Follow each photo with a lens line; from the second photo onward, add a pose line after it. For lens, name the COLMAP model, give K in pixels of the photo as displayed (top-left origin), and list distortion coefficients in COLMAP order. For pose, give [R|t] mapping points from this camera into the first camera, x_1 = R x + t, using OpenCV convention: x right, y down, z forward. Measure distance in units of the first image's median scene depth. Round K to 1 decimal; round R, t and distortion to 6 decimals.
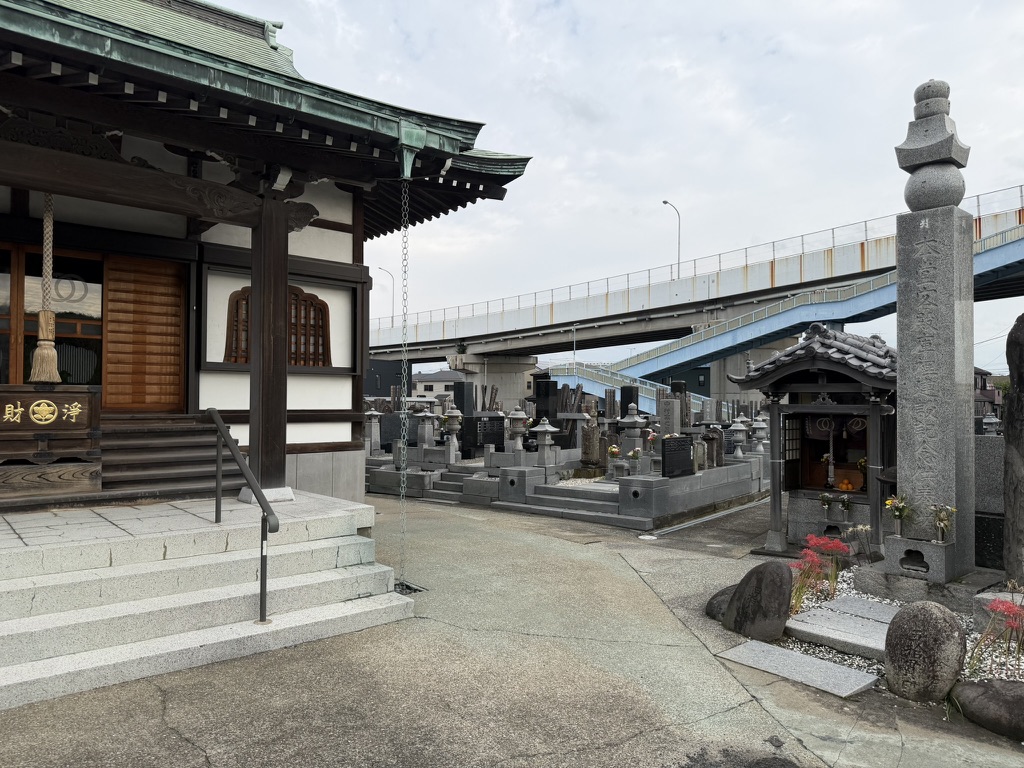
lens RADIAL K [[722.6, 0, 511.0], [0, 722.6, 391.9], [0, 0, 1]] dist [0.075110, -0.102241]
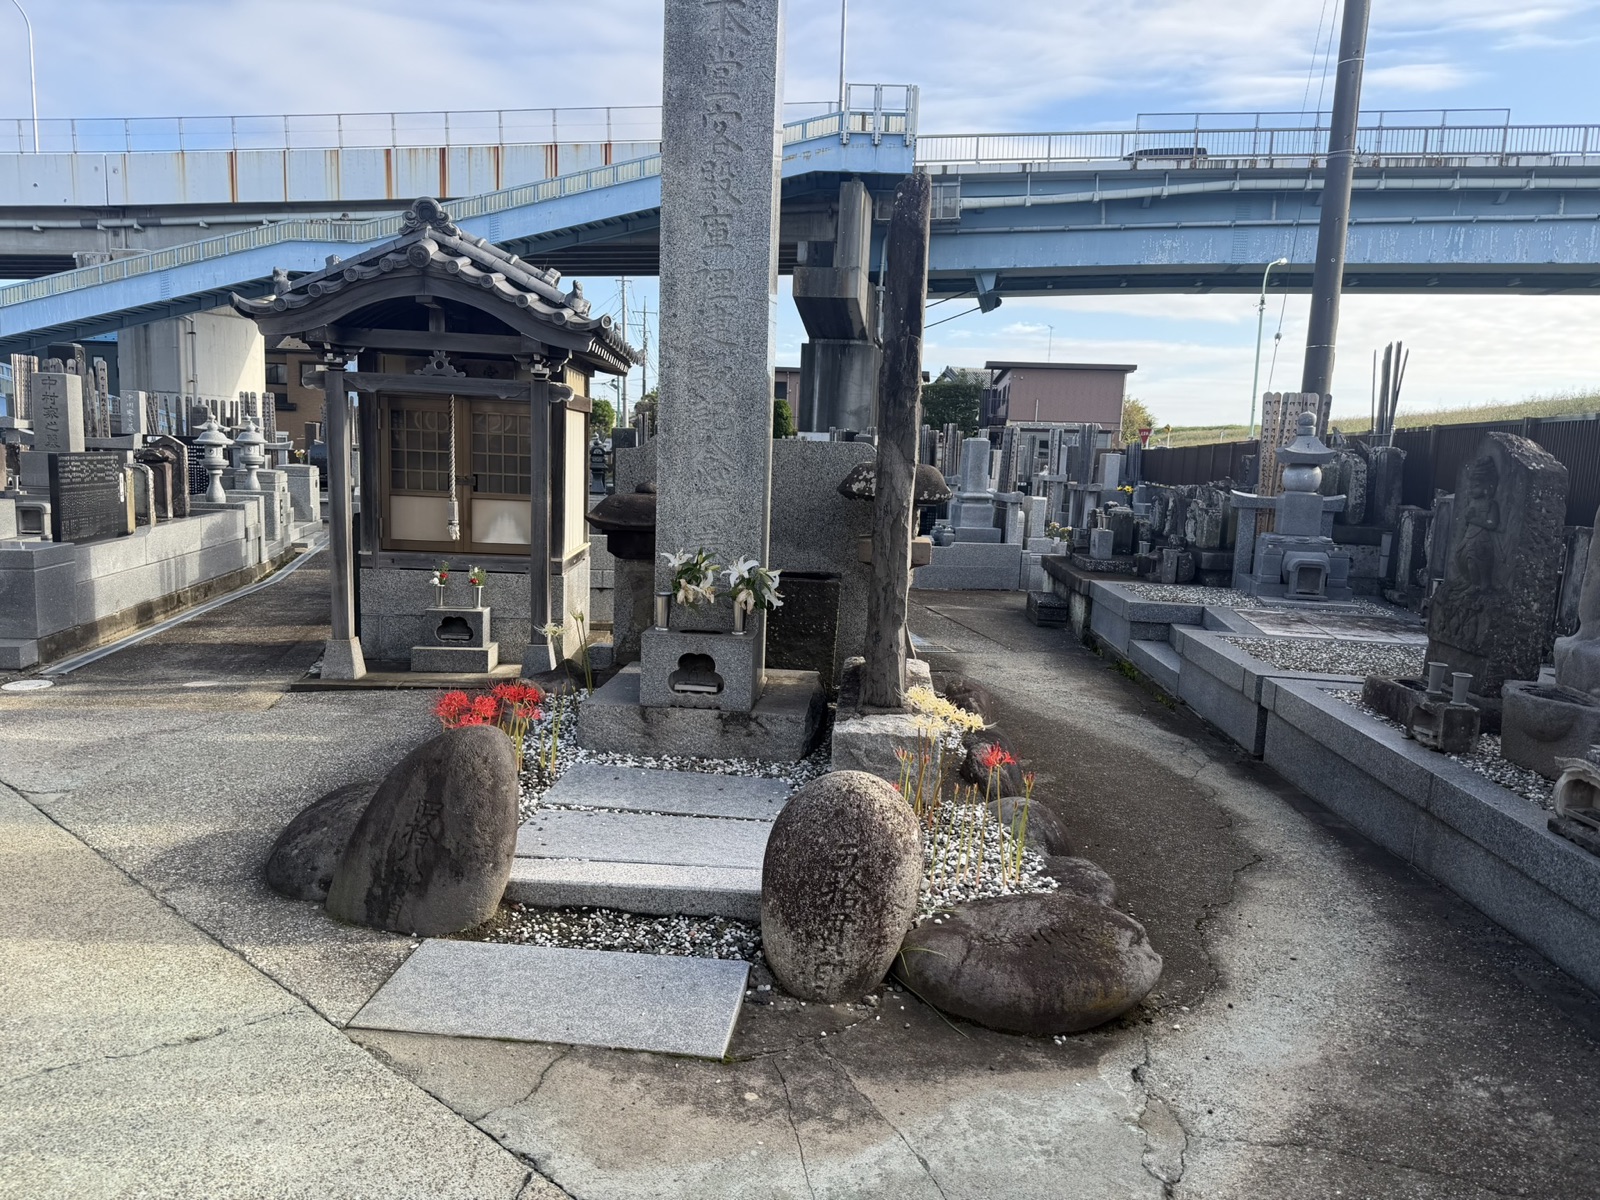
lens RADIAL K [[1129.1, 0, 798.5], [0, 1129.1, 612.4], [0, 0, 1]] dist [0.075110, -0.102241]
pose [[0.693595, -0.085344, 0.715292, 0.035179], [-0.043383, 0.986206, 0.159735, 0.043274], [-0.719058, -0.141823, 0.680325, 0.298532]]
